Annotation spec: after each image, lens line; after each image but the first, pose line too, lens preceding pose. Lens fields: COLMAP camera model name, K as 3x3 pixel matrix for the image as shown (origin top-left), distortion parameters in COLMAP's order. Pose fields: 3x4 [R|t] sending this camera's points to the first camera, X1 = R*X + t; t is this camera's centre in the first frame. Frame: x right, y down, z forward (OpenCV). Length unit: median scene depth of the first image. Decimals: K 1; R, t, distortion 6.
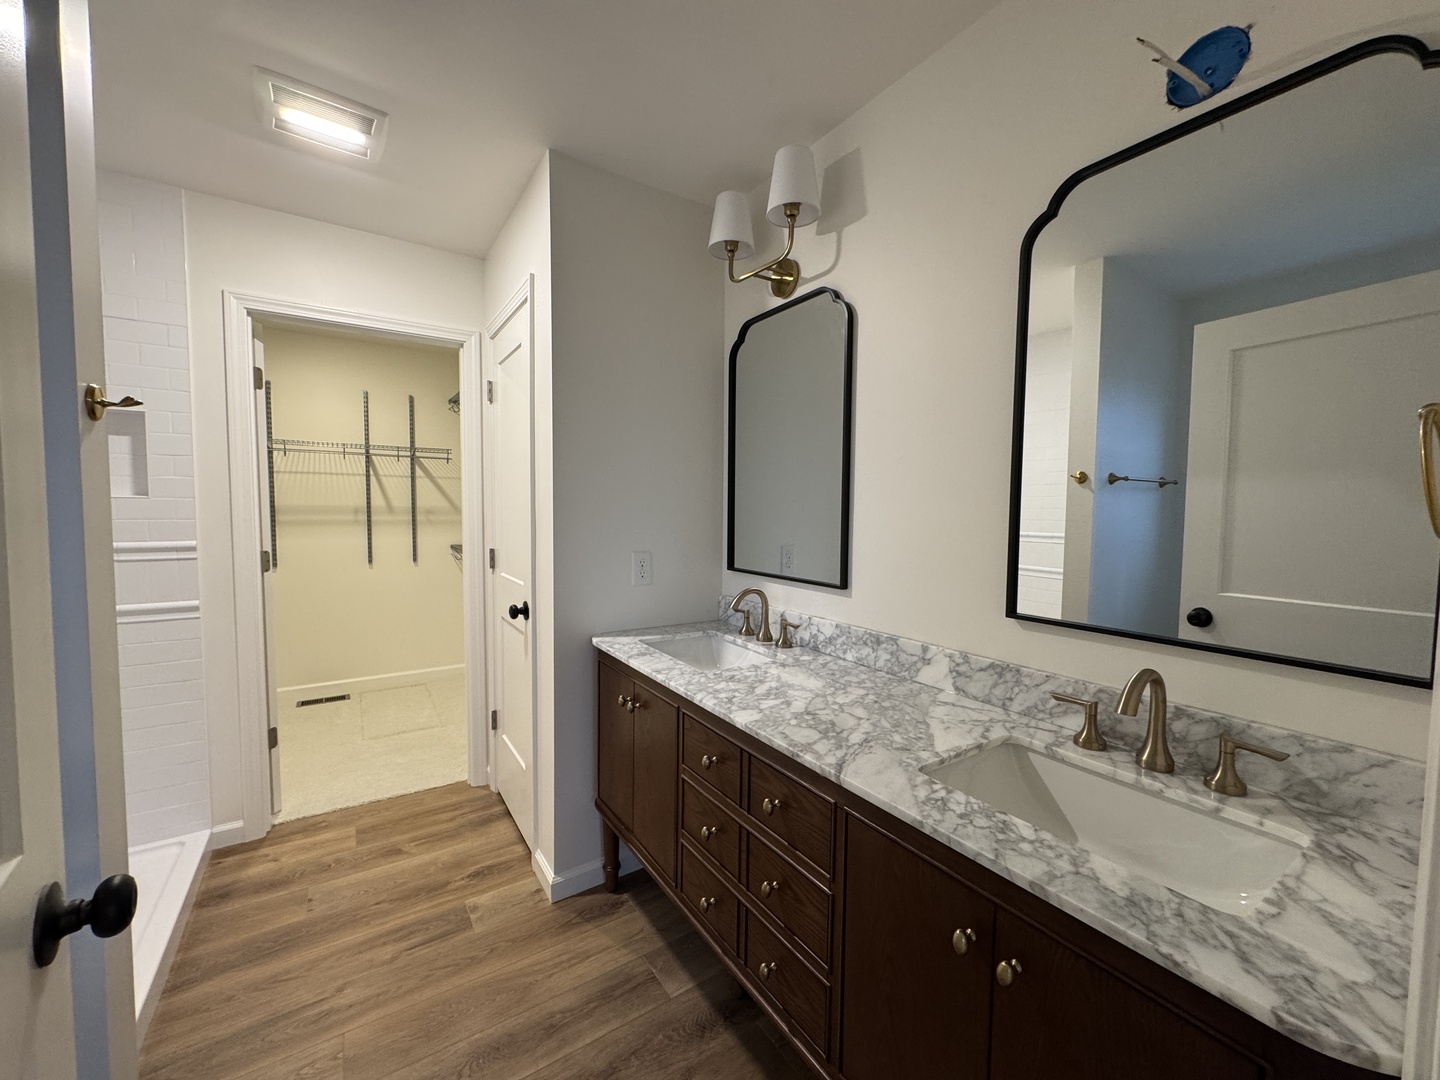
lens RADIAL K [[571.0, 0, 720.0], [0, 571.0, 540.0], [0, 0, 1]] dist [-0.003561, 0.000283]
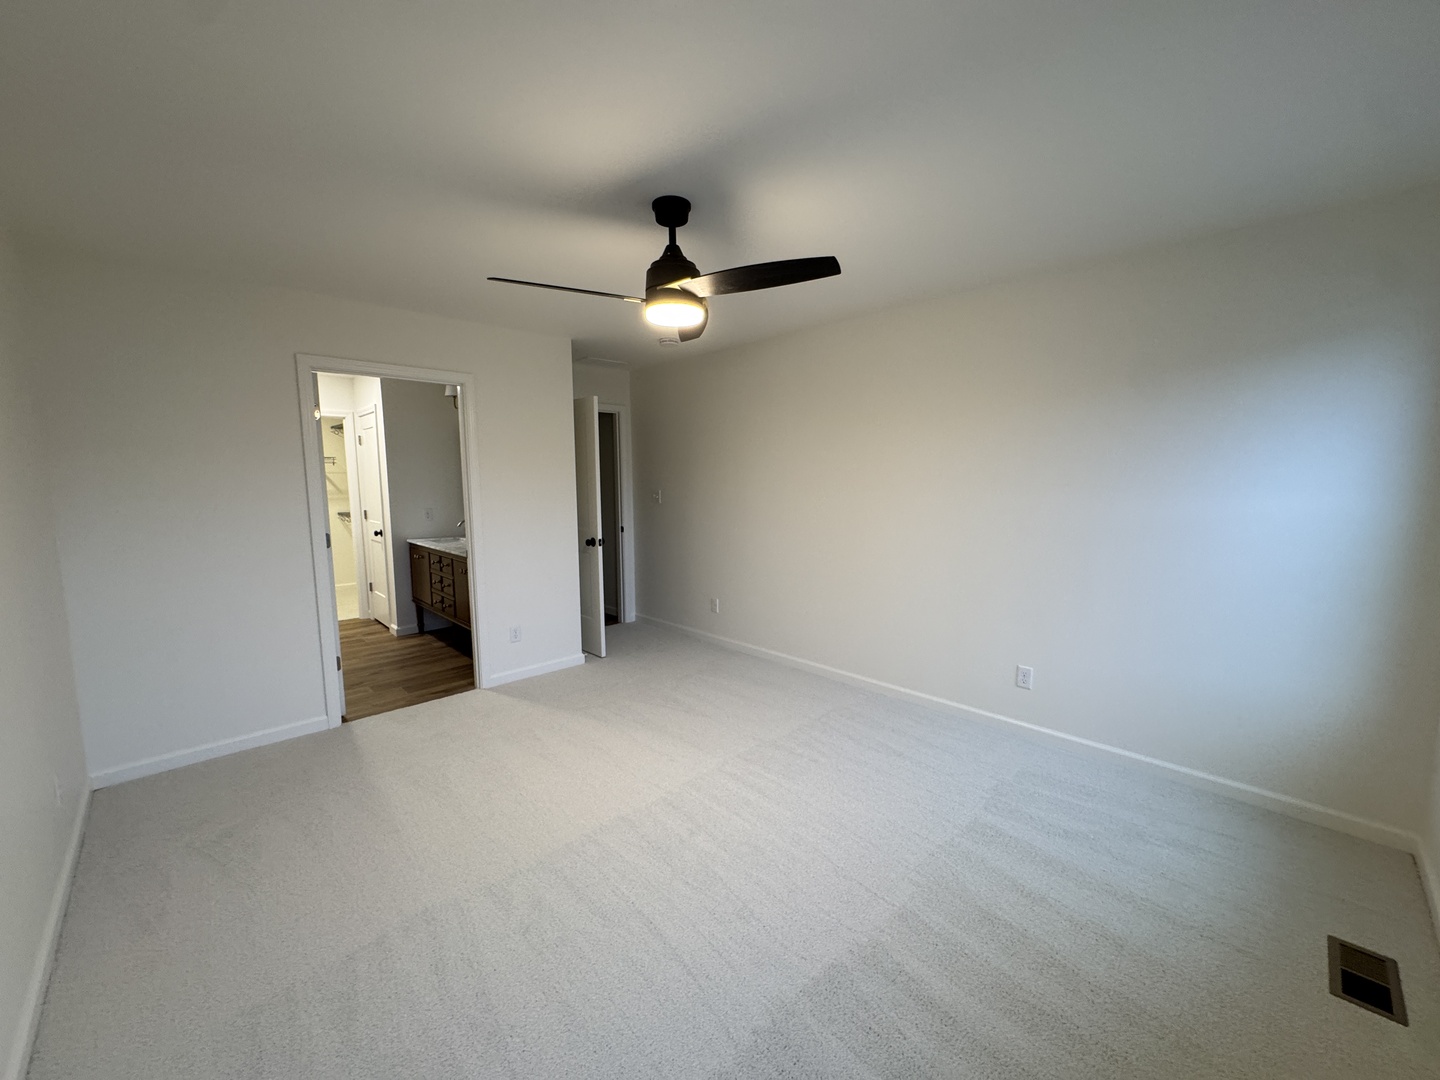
lens RADIAL K [[571.0, 0, 720.0], [0, 571.0, 540.0], [0, 0, 1]] dist [-0.003561, 0.000283]
pose [[0.983666, -0.042118, 0.175008, 0.743144], [0.034605, 0.998353, 0.045763, 0.092862], [-0.176647, -0.038959, 0.983503, -1.881180]]
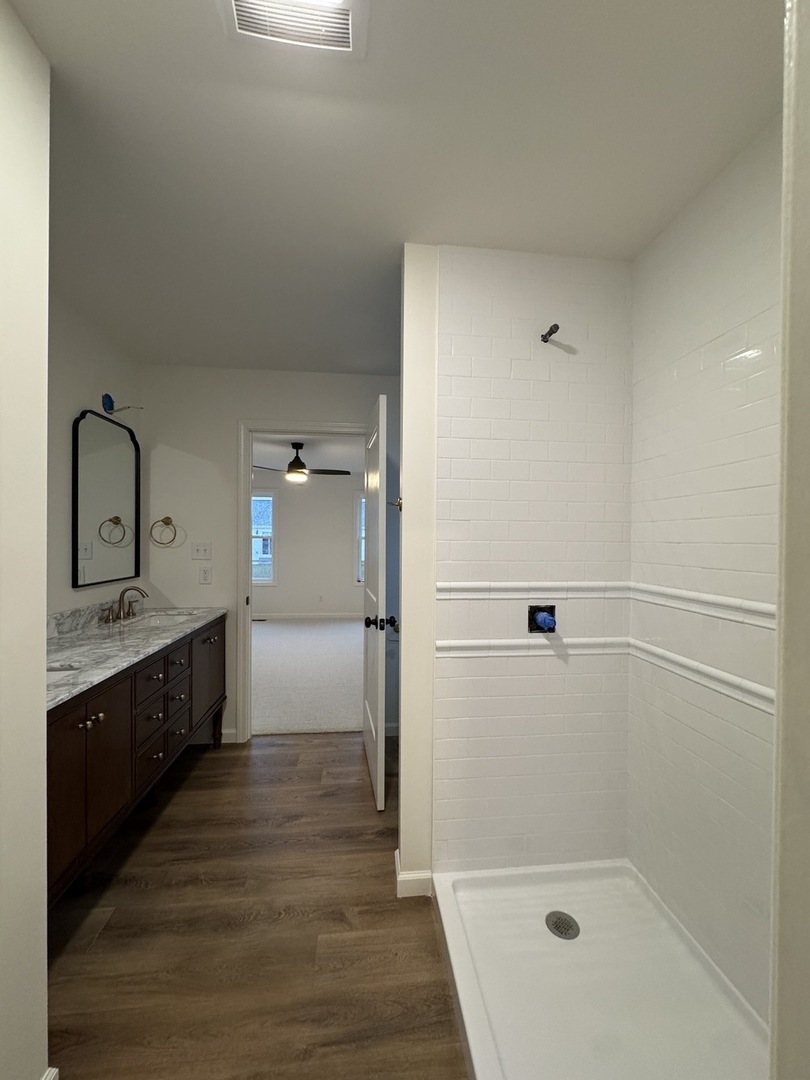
lens RADIAL K [[428.3, 0, 405.0], [0, 428.3, 540.0], [0, 0, 1]] dist [-0.003561, 0.000283]
pose [[-0.884423, -0.019246, 0.466289, -0.882305], [0.010844, 0.998032, 0.061762, -0.088233], [-0.466560, 0.059681, -0.882474, 1.173569]]
